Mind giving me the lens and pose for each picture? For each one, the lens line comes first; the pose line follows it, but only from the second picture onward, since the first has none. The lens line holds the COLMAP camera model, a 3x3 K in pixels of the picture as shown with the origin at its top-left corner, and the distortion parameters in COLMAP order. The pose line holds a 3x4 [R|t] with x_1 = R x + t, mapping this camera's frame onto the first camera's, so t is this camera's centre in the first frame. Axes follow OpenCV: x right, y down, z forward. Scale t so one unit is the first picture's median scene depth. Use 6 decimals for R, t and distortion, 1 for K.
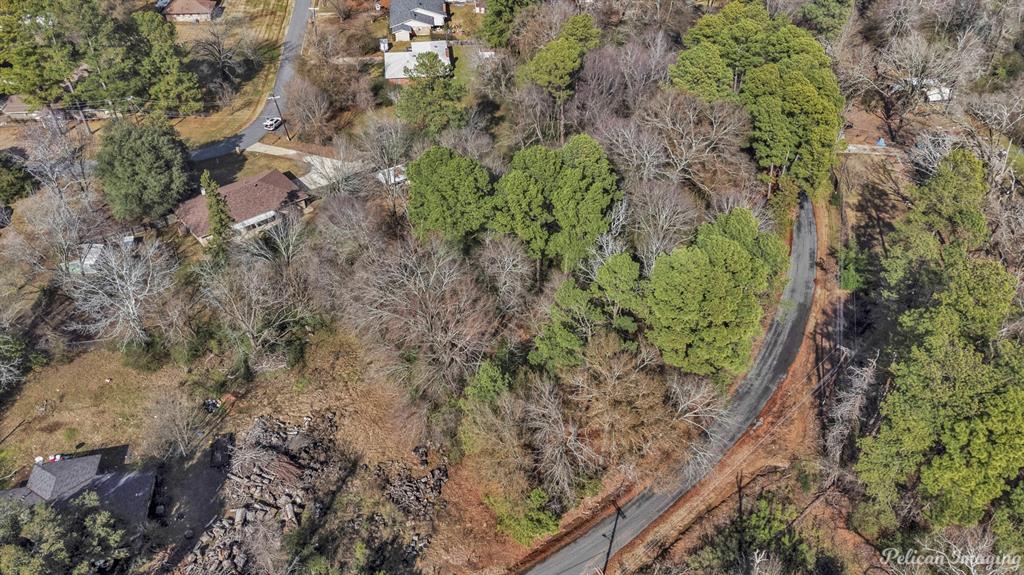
lens RADIAL K [[784.2, 0, 512.0], [0, 784.2, 287.5], [0, 0, 1]] dist [0.060064, 0.001846]
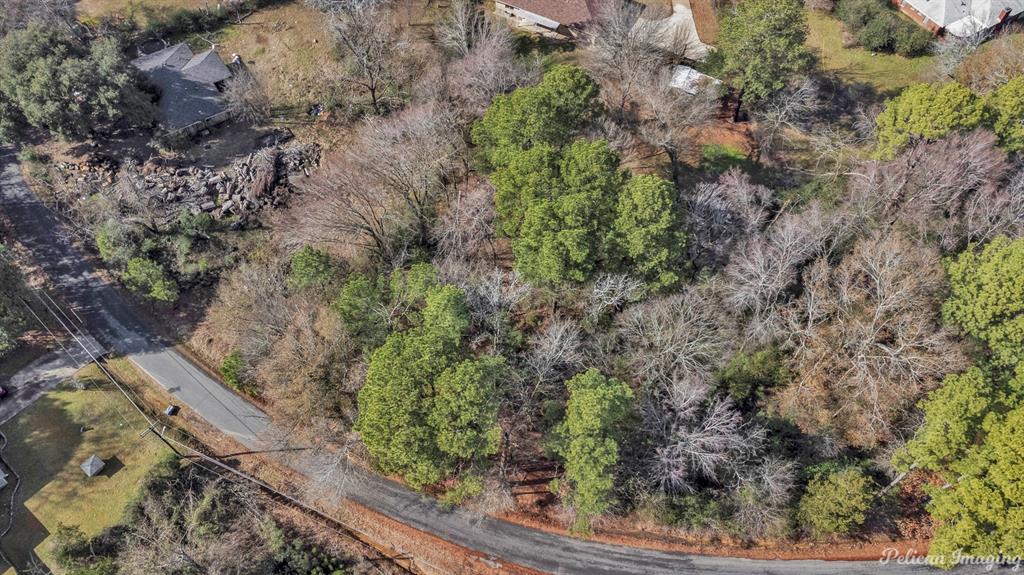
lens RADIAL K [[784.2, 0, 512.0], [0, 784.2, 287.5], [0, 0, 1]] dist [0.060064, 0.001846]
pose [[0.381170, 0.778037, -0.499367, 0.577847], [-0.589209, 0.620676, 0.517295, -0.515053], [0.712420, 0.097054, 0.695010, 0.457342]]
